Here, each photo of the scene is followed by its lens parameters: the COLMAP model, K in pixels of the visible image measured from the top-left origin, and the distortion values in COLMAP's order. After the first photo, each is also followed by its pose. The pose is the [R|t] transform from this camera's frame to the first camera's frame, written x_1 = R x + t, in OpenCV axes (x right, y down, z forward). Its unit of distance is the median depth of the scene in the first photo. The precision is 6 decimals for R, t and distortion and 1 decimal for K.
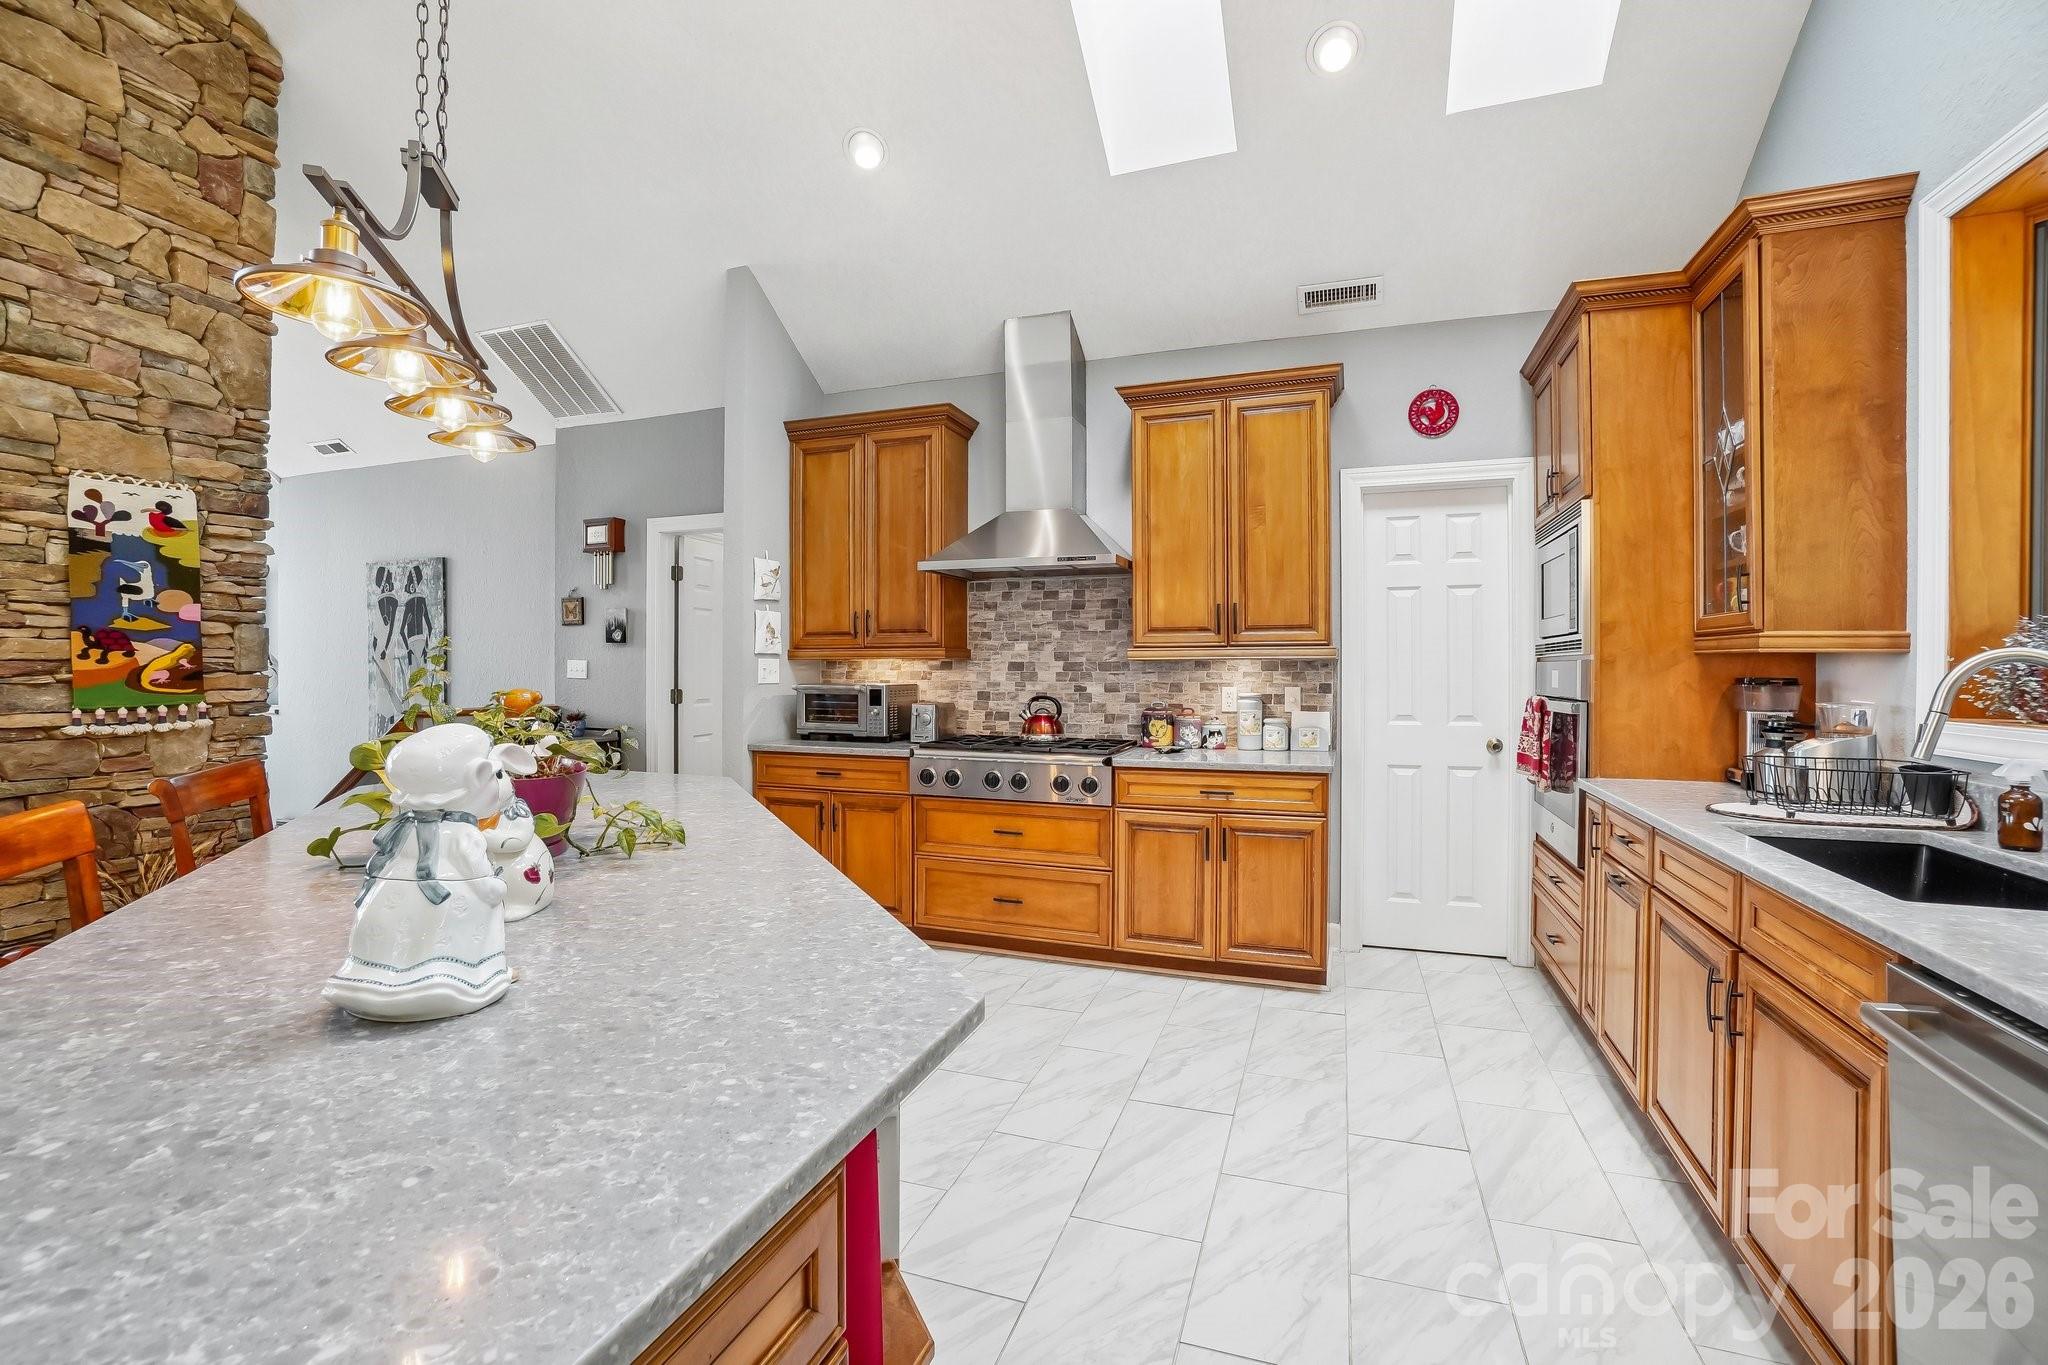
lens RADIAL K [[902.5, 0, 1018.6], [0, 902.5, 670.3], [0, 0, 1]] dist [-0.062514, 0.022609]
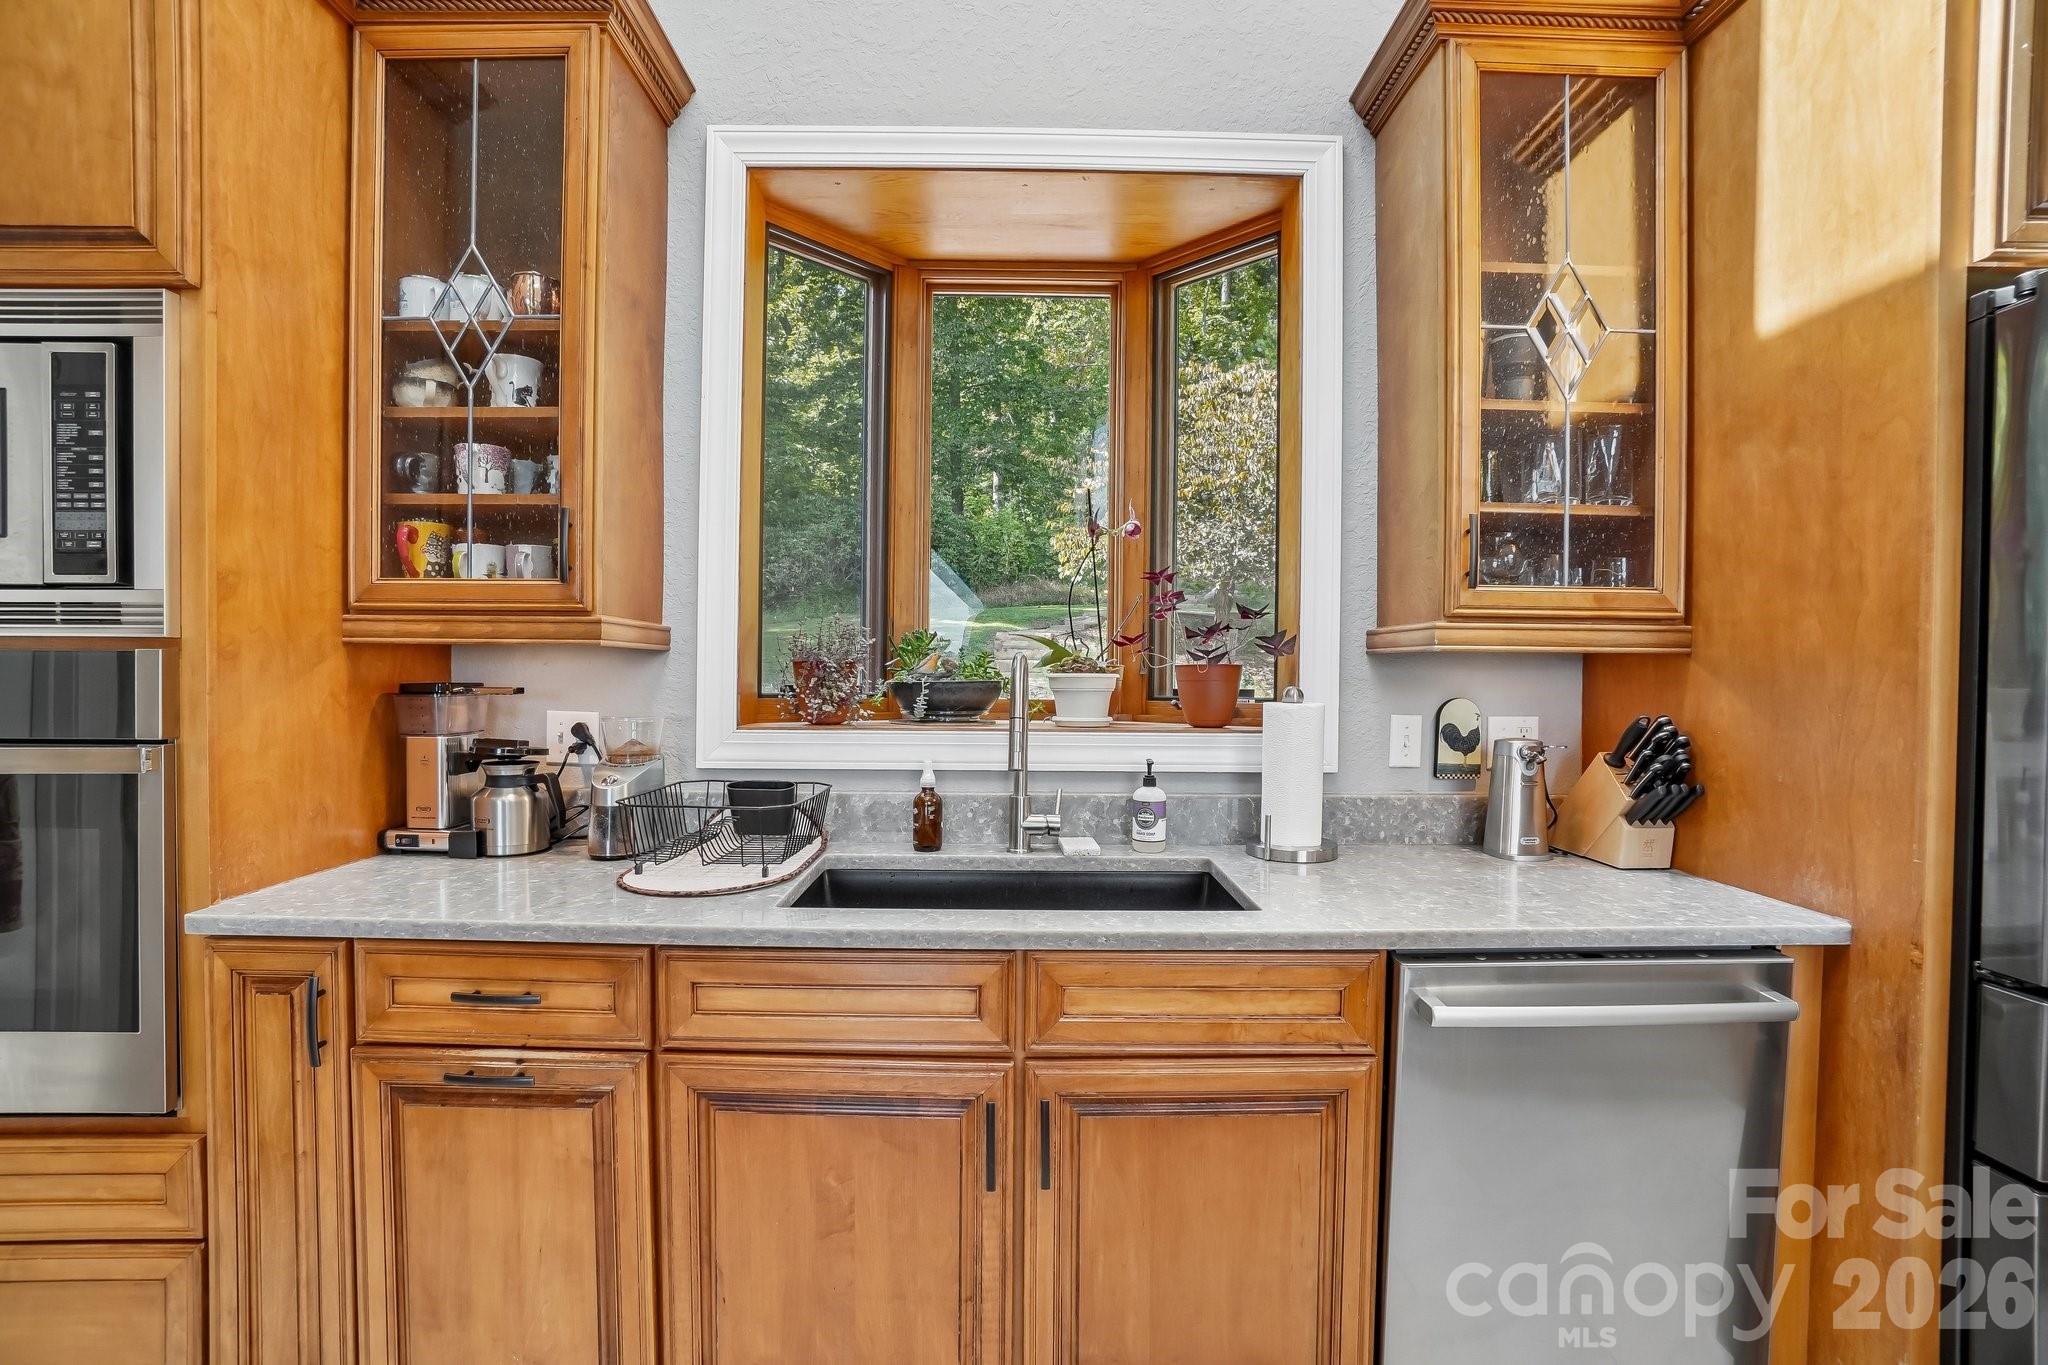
lens RADIAL K [[917.9, 0, 1022.2], [0, 917.9, 672.7], [0, 0, 1]] dist [-0.065310, 0.025487]
pose [[-0.351570, -0.011741, 0.936088, 0.051614], [-0.005146, 0.999930, 0.010608, -0.005327], [-0.936147, -0.001088, -0.351606, 0.571152]]
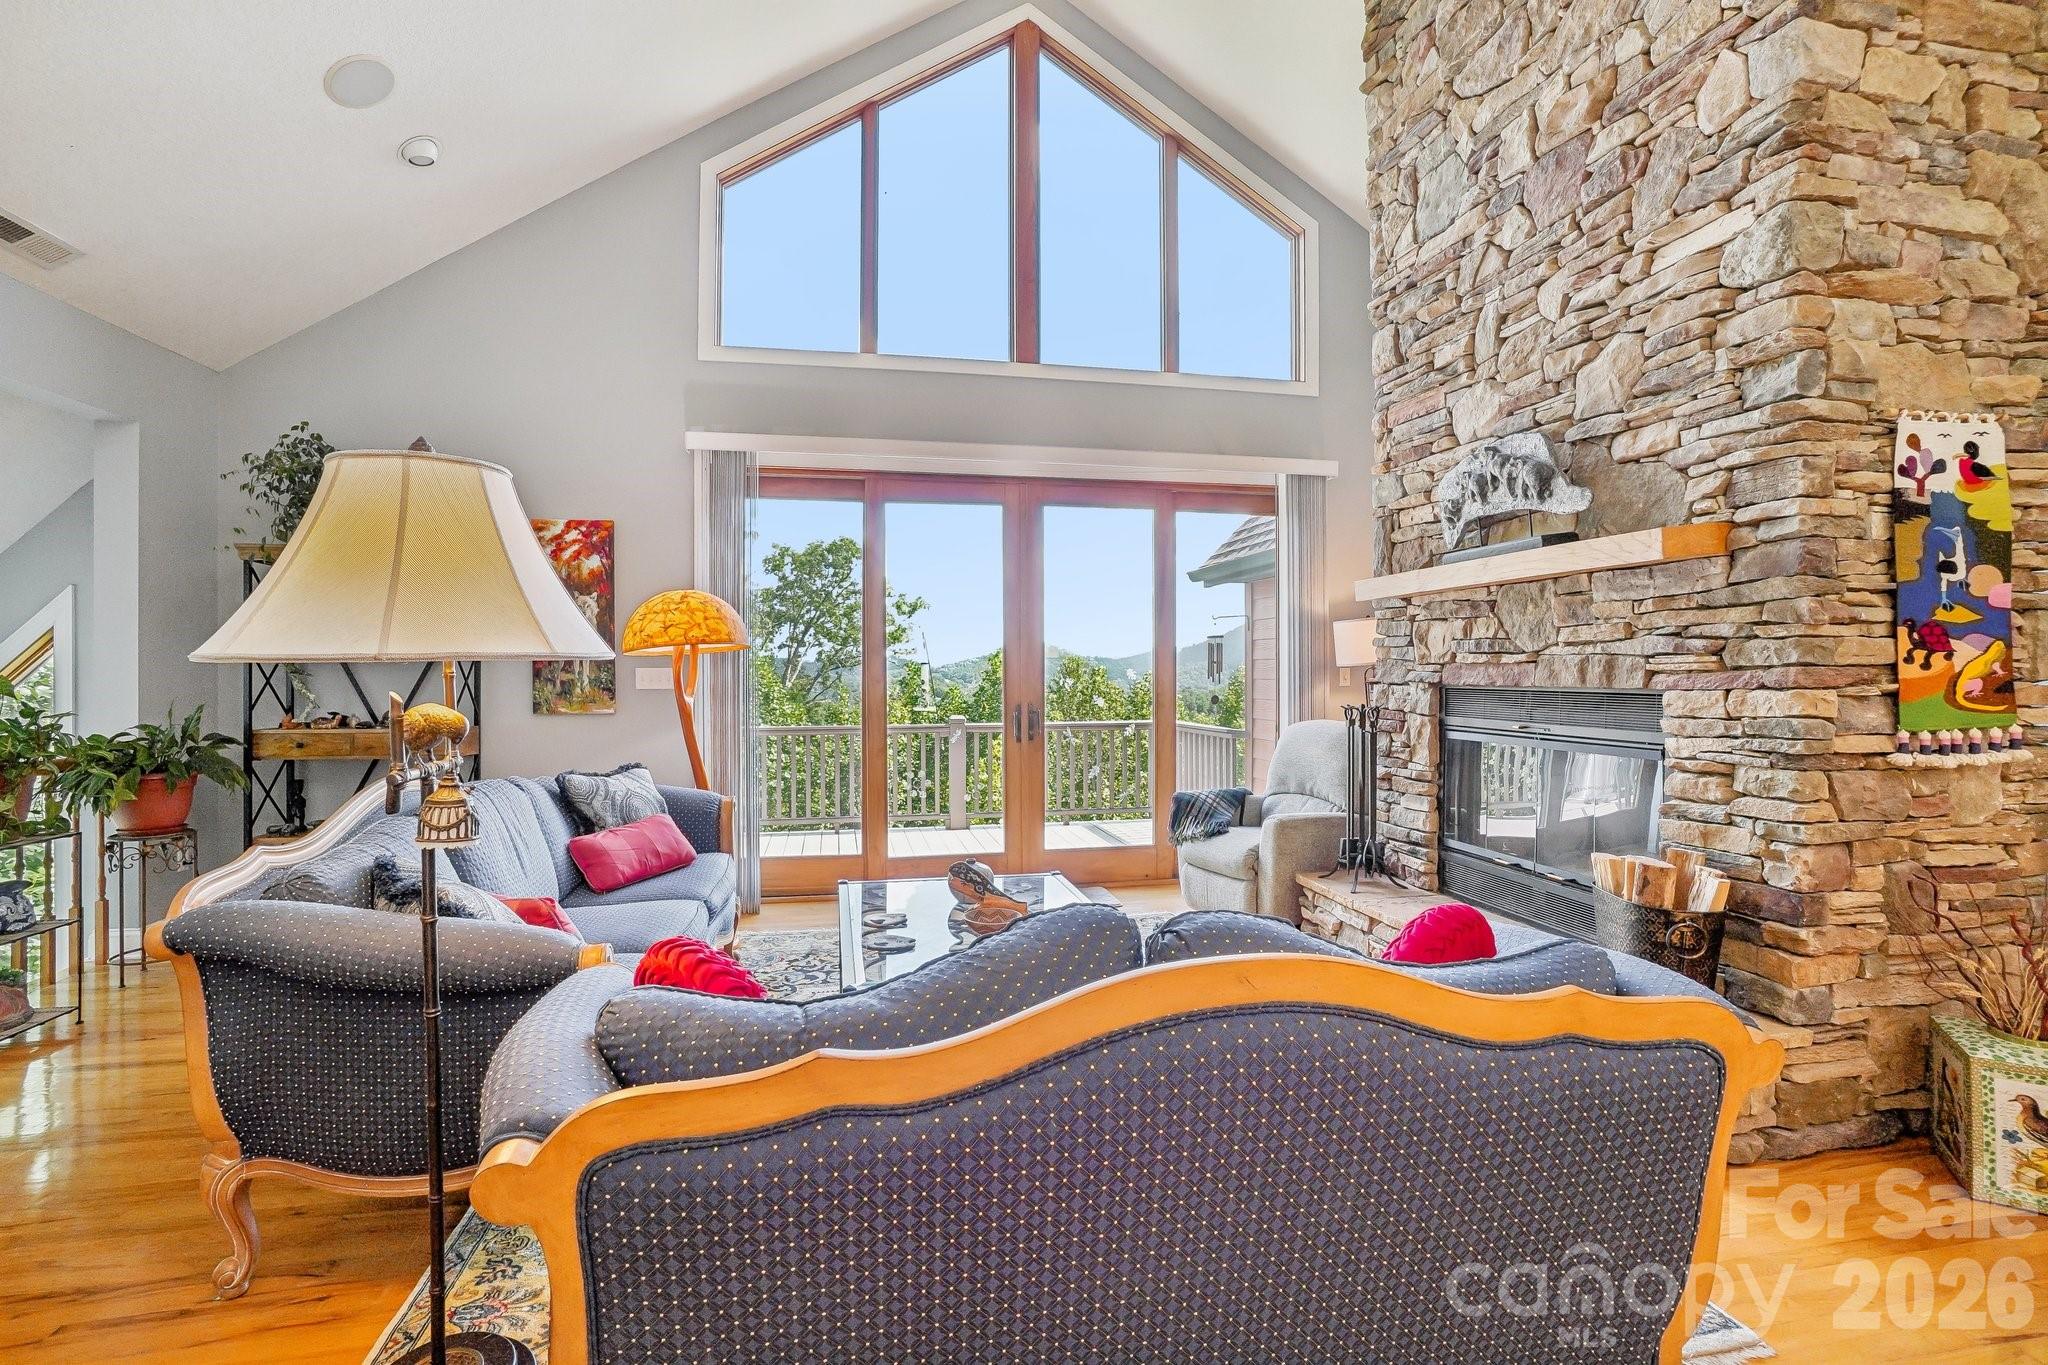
lens RADIAL K [[909.1, 0, 1023.0], [0, 909.1, 676.2], [0, 0, 1]] dist [-0.062651, 0.023253]
pose [[0.517962, 0.001281, -0.855403, -0.673345], [-0.002217, 0.999998, 0.000155, -0.000632], [0.855401, 0.001817, 0.517963, -0.031150]]
